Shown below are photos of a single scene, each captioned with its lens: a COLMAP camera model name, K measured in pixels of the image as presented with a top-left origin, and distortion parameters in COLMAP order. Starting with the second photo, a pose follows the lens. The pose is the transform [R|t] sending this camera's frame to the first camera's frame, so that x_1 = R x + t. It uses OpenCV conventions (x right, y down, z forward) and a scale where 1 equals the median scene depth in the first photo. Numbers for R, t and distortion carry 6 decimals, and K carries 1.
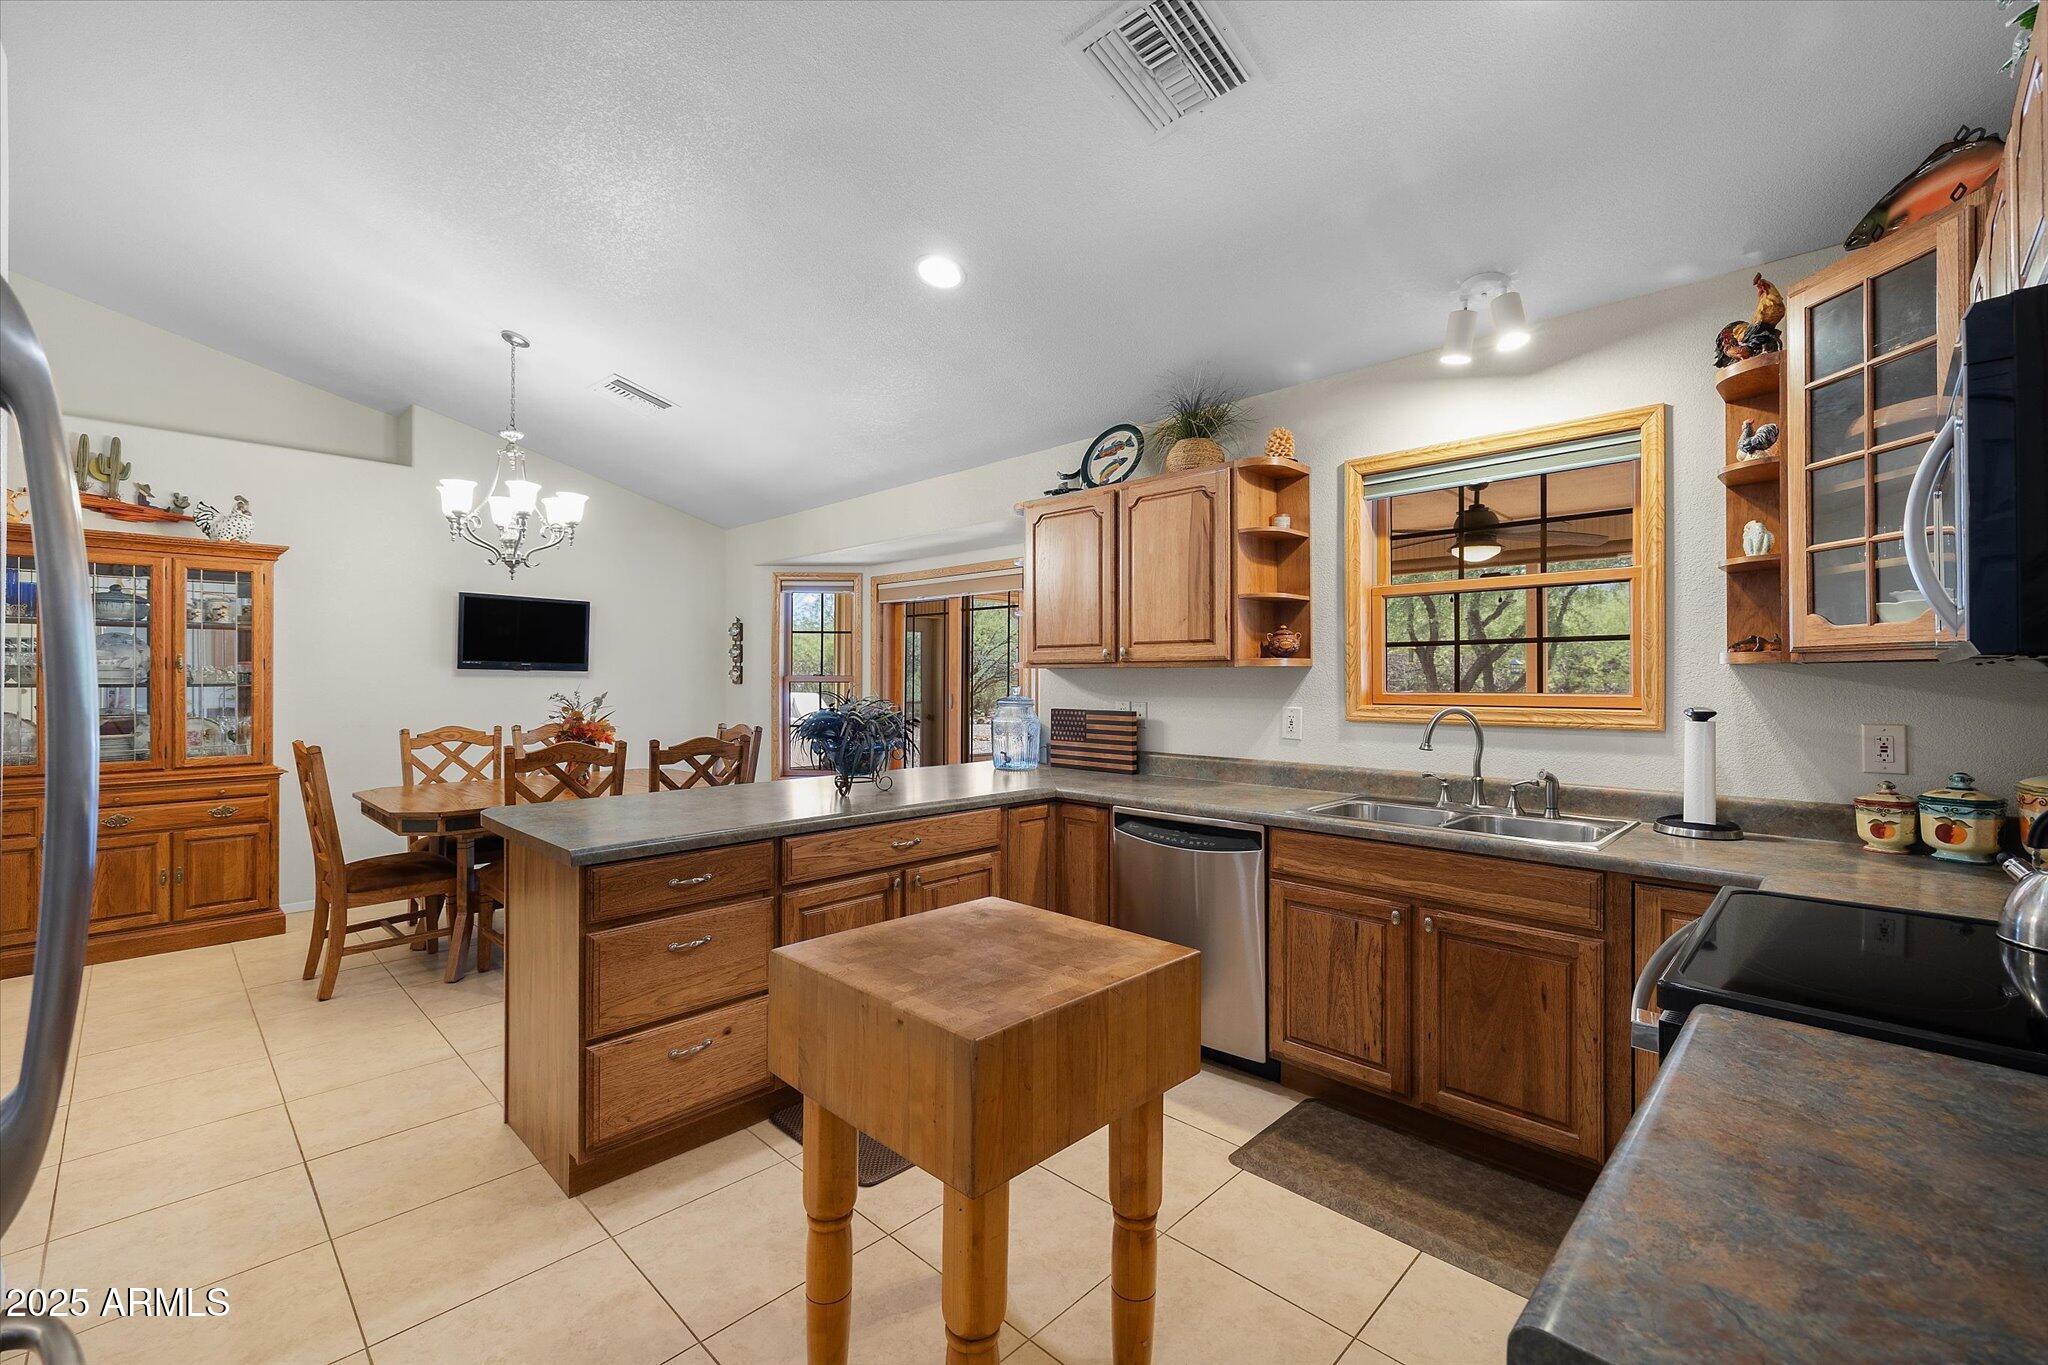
lens RADIAL K [[841.1, 0, 971.8], [0, 841.1, 675.2], [0, 0, 1]] dist [0.007283, -0.000613]
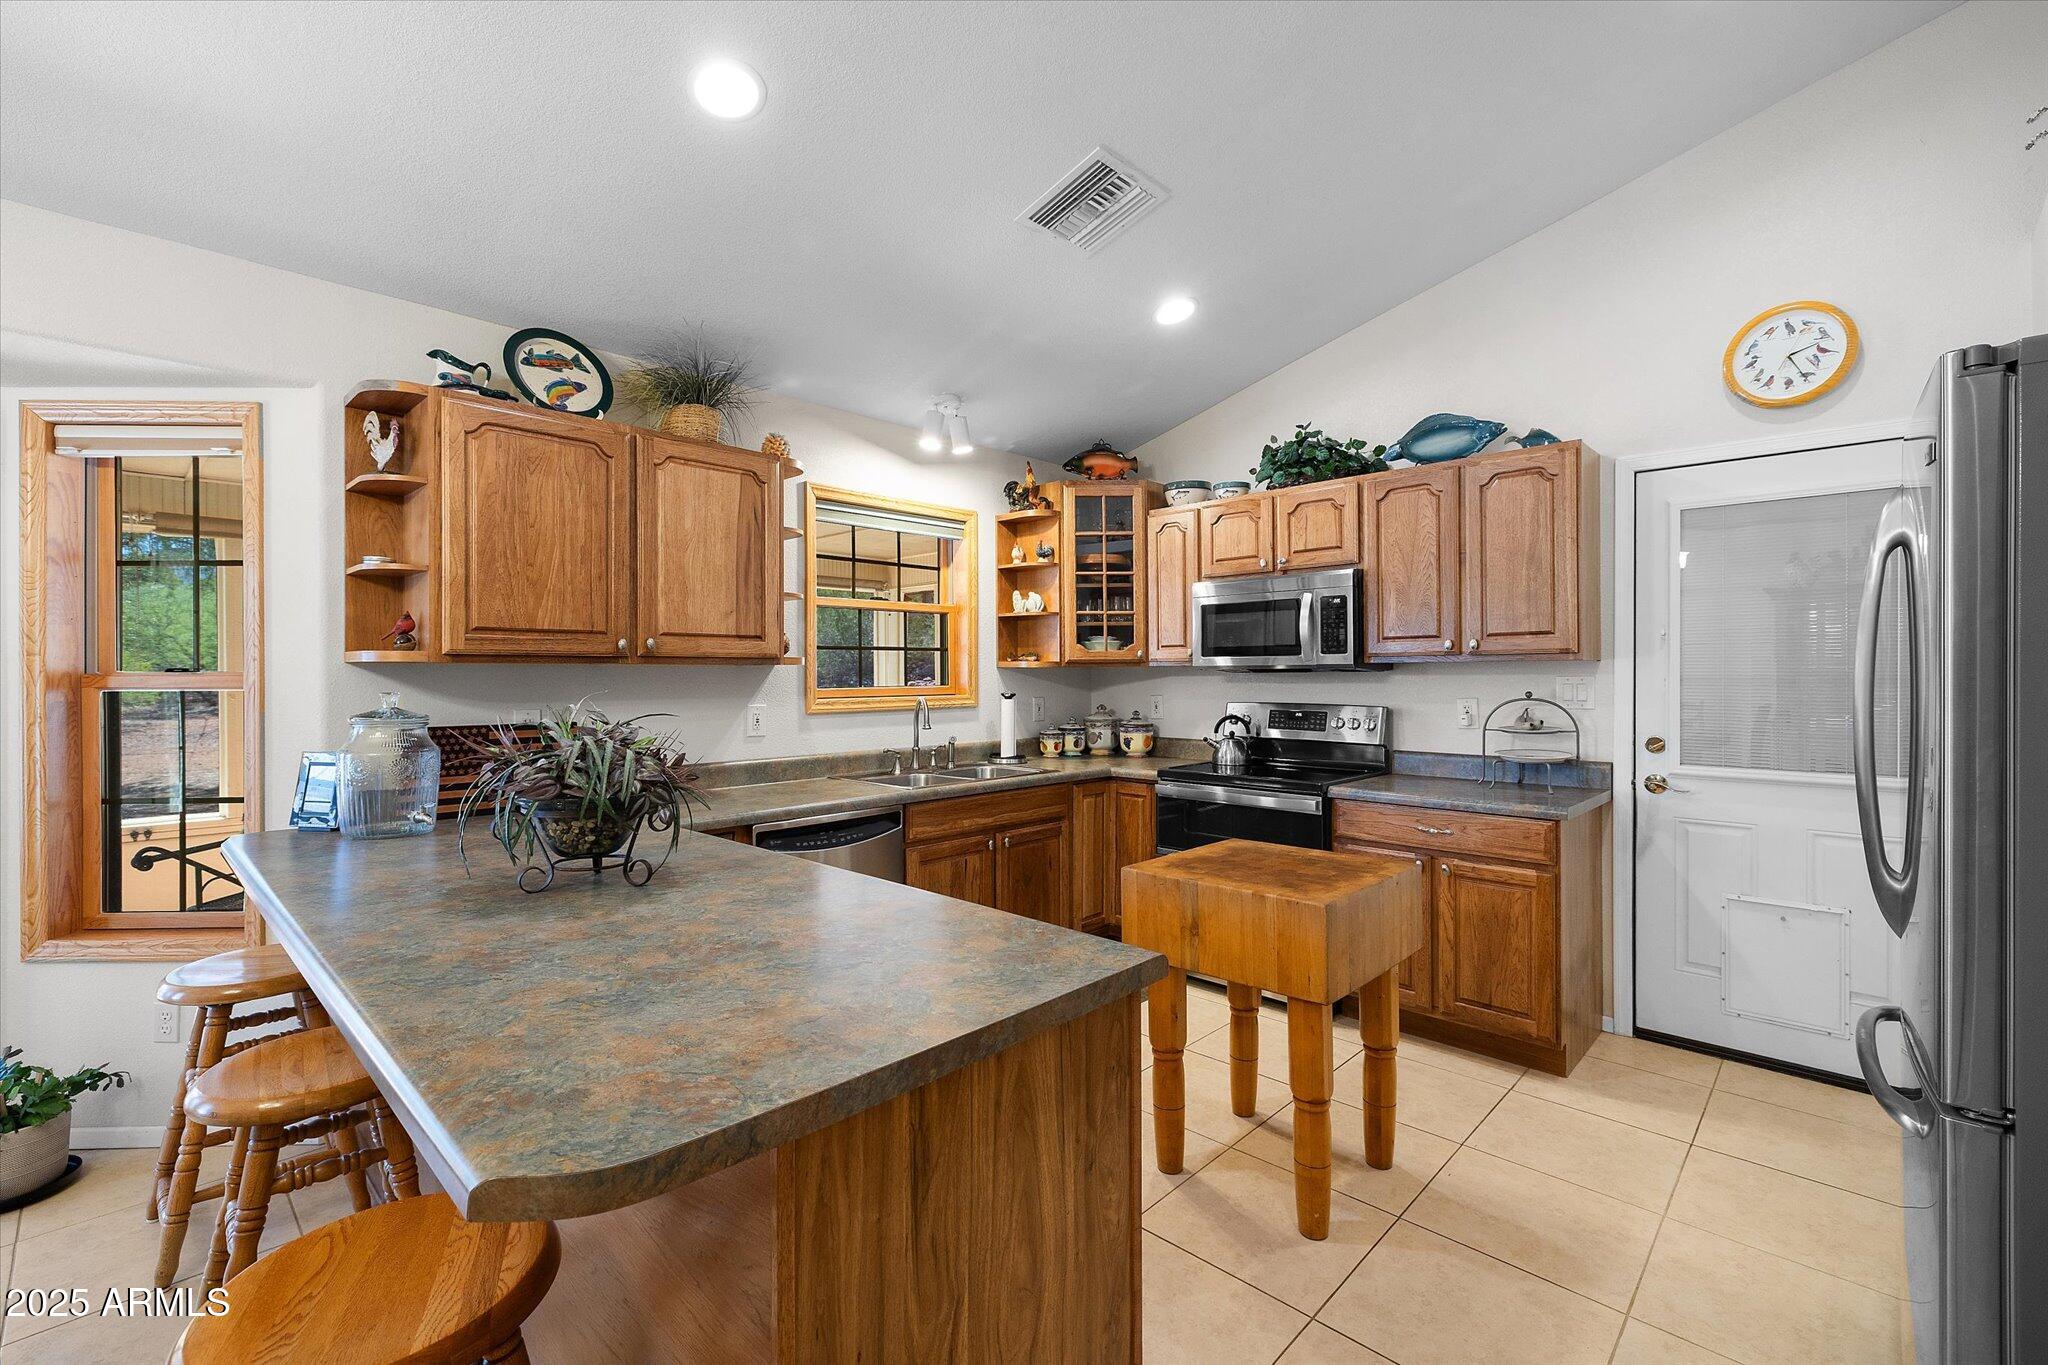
lens RADIAL K [[870.5, 0, 1032.9], [0, 870.5, 684.9], [0, 0, 1]] dist [0.000155, 0.000176]
pose [[-0.028077, -0.012253, 0.999531, -0.541942], [-0.000449, 0.999925, 0.012245, 0.000592], [-0.999606, -0.000105, -0.028080, 0.551304]]
